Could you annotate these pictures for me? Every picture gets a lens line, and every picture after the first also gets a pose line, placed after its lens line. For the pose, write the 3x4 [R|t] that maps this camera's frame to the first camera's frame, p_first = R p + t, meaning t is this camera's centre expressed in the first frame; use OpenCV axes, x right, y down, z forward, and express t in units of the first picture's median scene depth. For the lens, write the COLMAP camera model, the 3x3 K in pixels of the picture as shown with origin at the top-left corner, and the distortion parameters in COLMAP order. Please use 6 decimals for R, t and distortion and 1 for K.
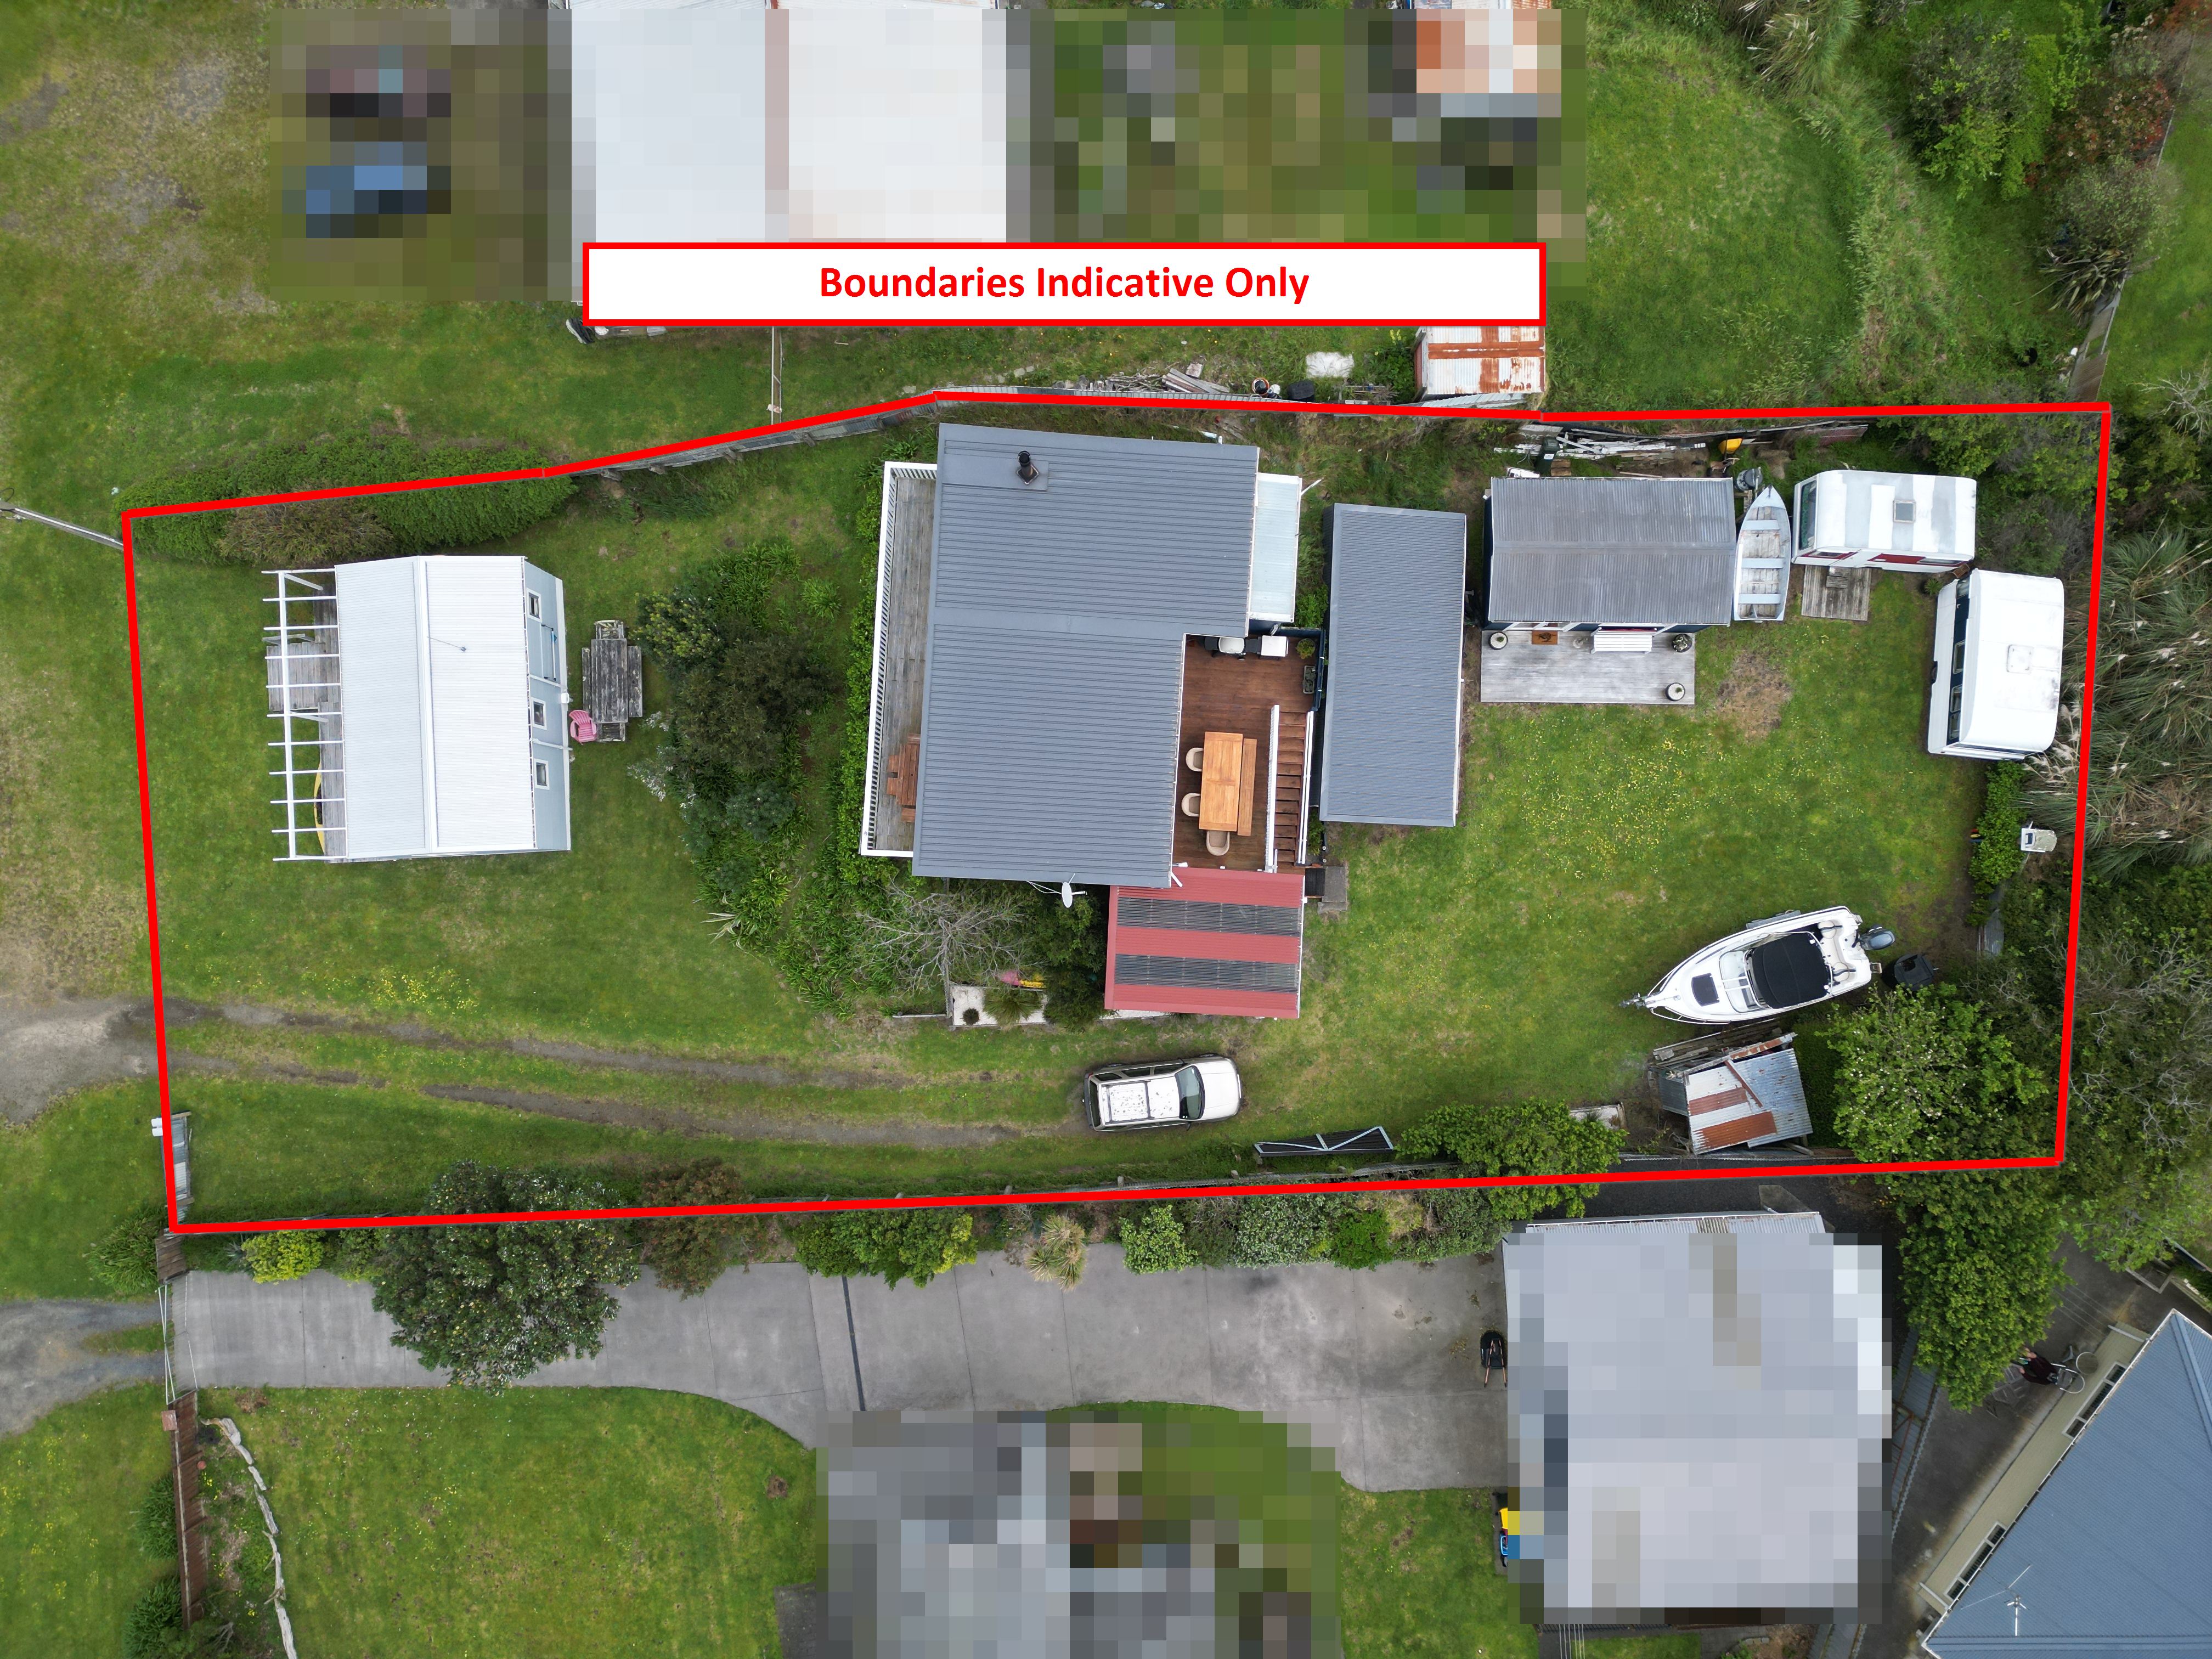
lens RADIAL K [[1513.8, 0, 1106.0], [0, 1513.8, 829.5], [0, 0, 1]] dist [0.104751, -0.089821]
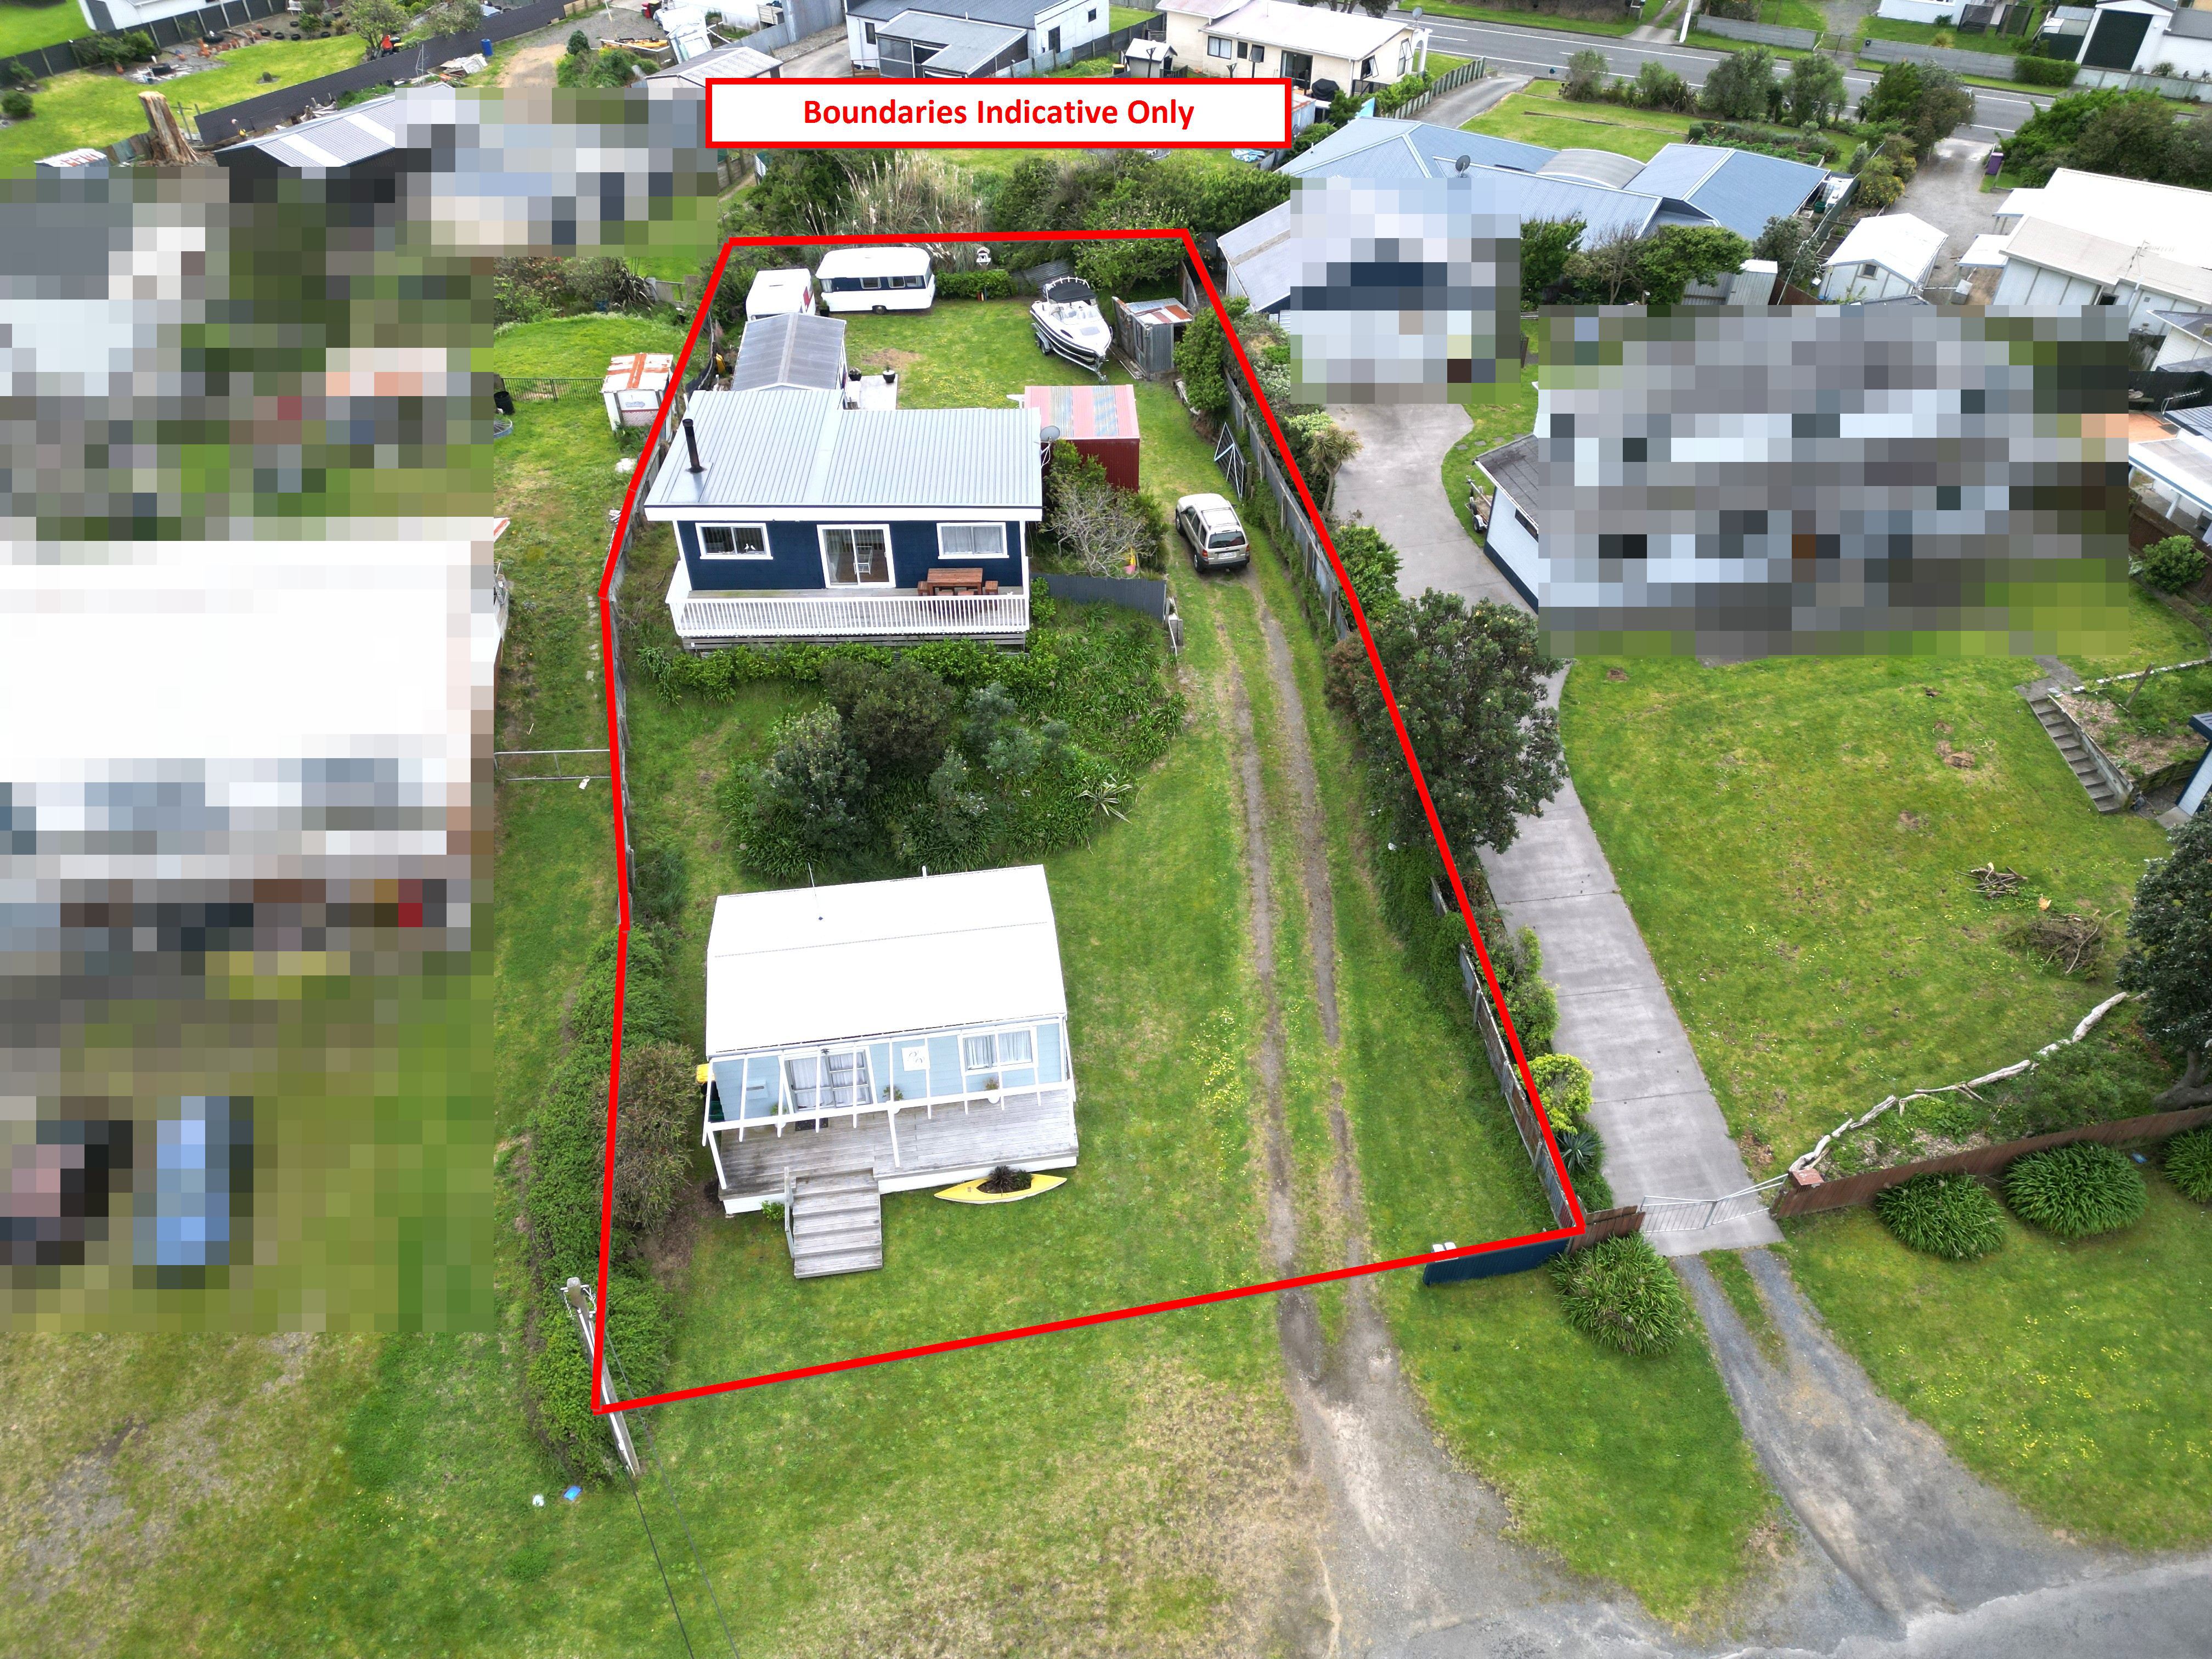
lens RADIAL K [[1513.8, 0, 1106.0], [0, 1513.8, 829.5], [0, 0, 1]] dist [0.104751, -0.089821]
pose [[-0.088535, -0.649207, 0.755442, -0.991118], [0.995772, -0.039037, 0.083154, -0.022880], [-0.024494, 0.759610, 0.649918, 0.364286]]
